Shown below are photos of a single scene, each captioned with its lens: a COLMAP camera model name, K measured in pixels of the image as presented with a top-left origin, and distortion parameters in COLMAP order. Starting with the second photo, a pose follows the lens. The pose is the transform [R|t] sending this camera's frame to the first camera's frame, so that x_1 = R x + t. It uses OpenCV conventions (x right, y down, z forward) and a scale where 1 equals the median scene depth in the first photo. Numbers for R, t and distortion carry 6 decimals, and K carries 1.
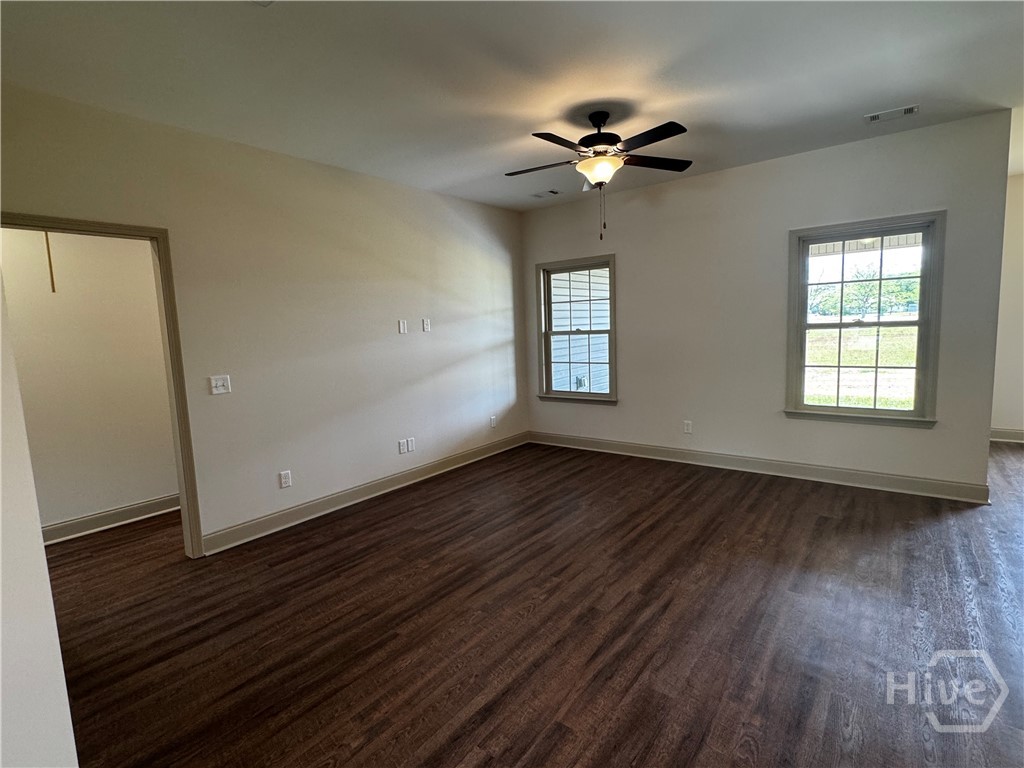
lens RADIAL K [[484.7, 0, 510.5], [0, 484.7, 379.1], [0, 0, 1]] dist [0.001798, -0.000143]
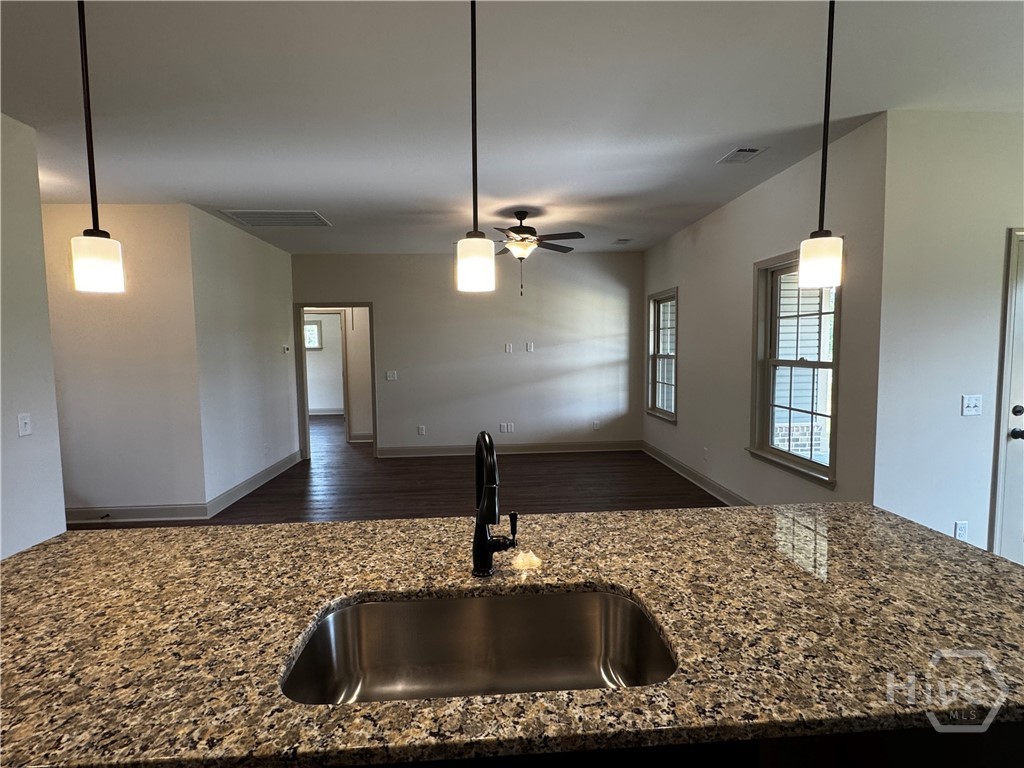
lens RADIAL K [[503.5, 0, 512.0], [0, 503.5, 384.0], [0, 0, 1]] dist [0.003611, -0.001063]
pose [[0.652467, 0.086024, -0.752919, 1.031075], [-0.091421, 0.995215, 0.034484, -0.056129], [0.752283, 0.046333, 0.657209, -0.004965]]
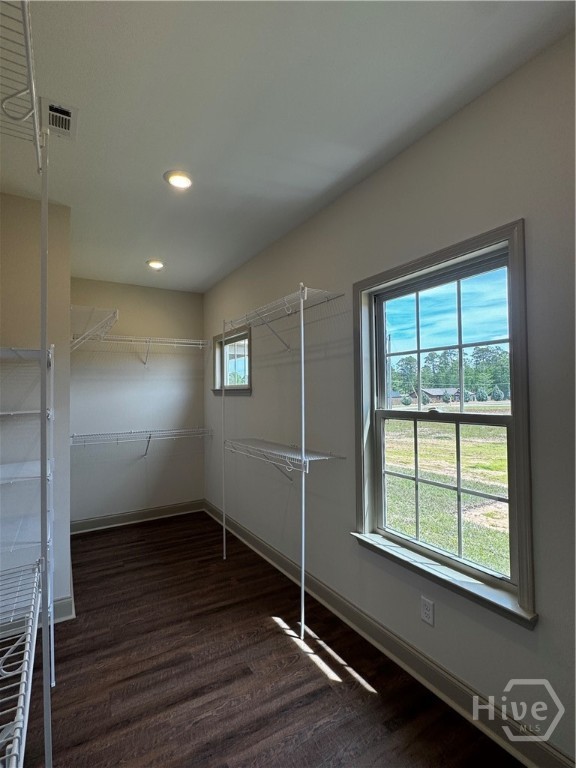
lens RADIAL K [[377.7, 0, 288.0], [0, 377.7, 384.0], [0, 0, 1]] dist [0.003611, -0.001063]
pose [[0.927162, 0.025180, -0.373814, 0.699568], [-0.070927, 0.991494, -0.109133, -0.084389], [0.367886, 0.127697, 0.921061, 0.454805]]
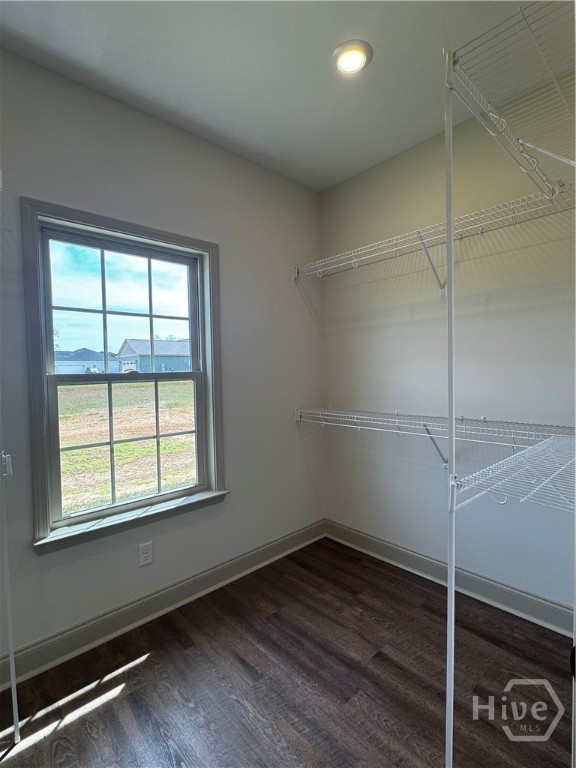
lens RADIAL K [[377.7, 0, 288.0], [0, 377.7, 384.0], [0, 0, 1]] dist [0.003611, -0.001063]
pose [[0.178718, 0.004591, 0.983890, 0.231178], [0.124605, 0.991832, -0.027261, -0.059724], [-0.975978, 0.127470, 0.176686, 0.674075]]
